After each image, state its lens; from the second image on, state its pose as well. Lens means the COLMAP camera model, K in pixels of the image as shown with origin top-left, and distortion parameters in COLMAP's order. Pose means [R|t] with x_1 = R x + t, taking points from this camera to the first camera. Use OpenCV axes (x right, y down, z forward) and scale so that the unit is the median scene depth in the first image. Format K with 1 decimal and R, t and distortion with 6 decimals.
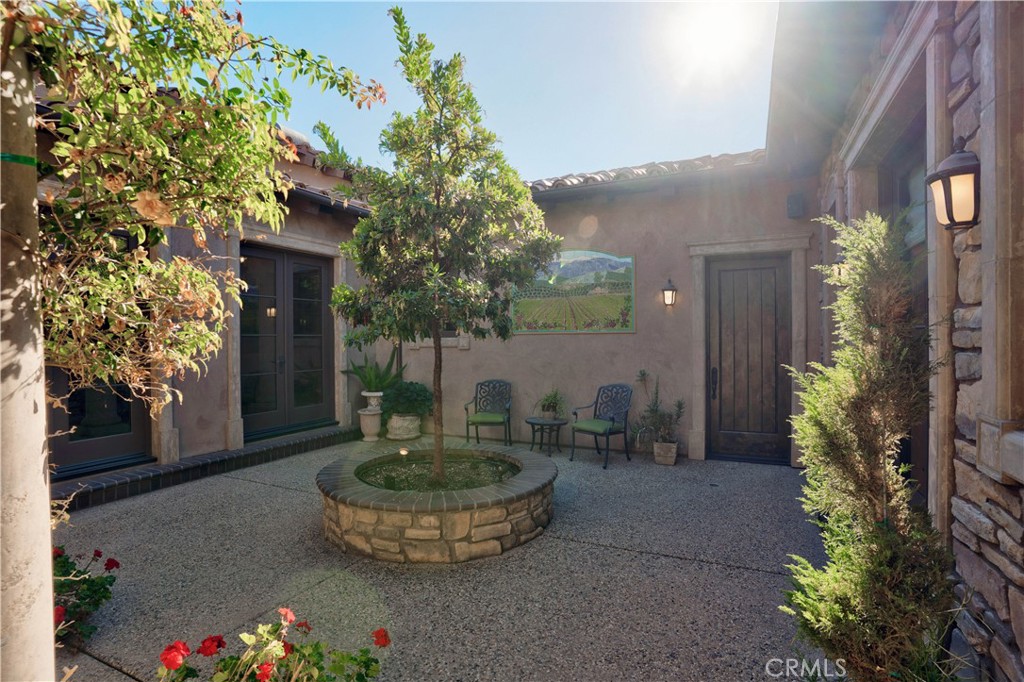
lens RADIAL K [[490.3, 0, 512.4], [0, 490.3, 341.9], [0, 0, 1]] dist [-0.061721, 0.023957]
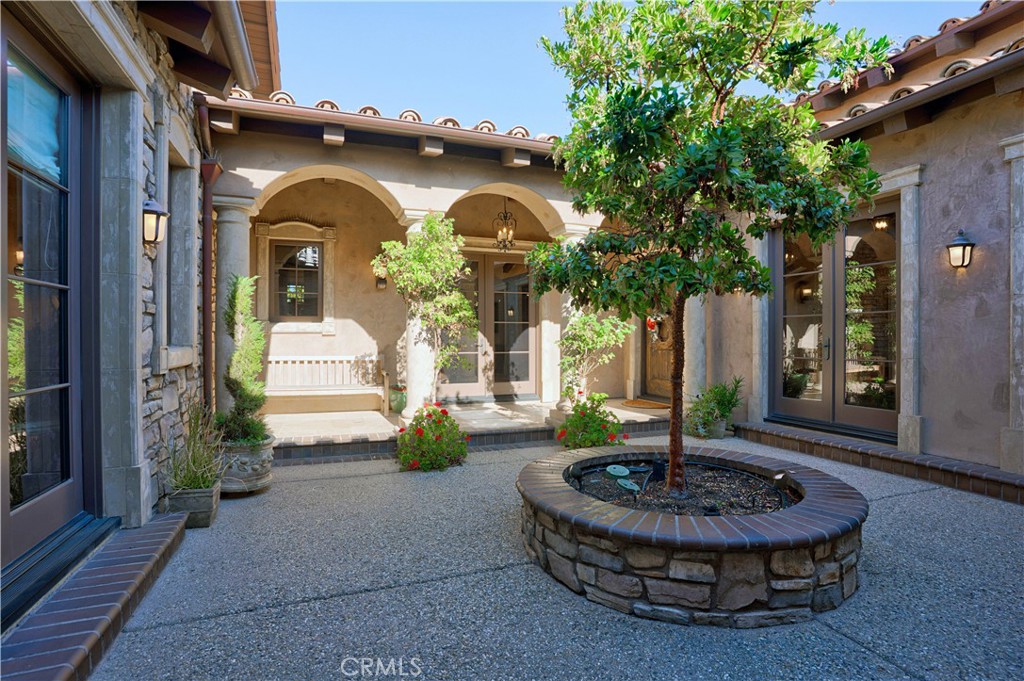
lens RADIAL K [[490.3, 0, 512.4], [0, 490.3, 341.4], [0, 0, 1]] dist [-0.061721, 0.023957]
pose [[-0.685984, 0.011313, -0.727529, 0.444892], [0.001681, 0.999901, 0.013963, 0.030609], [0.727615, 0.008355, -0.685935, 1.065658]]
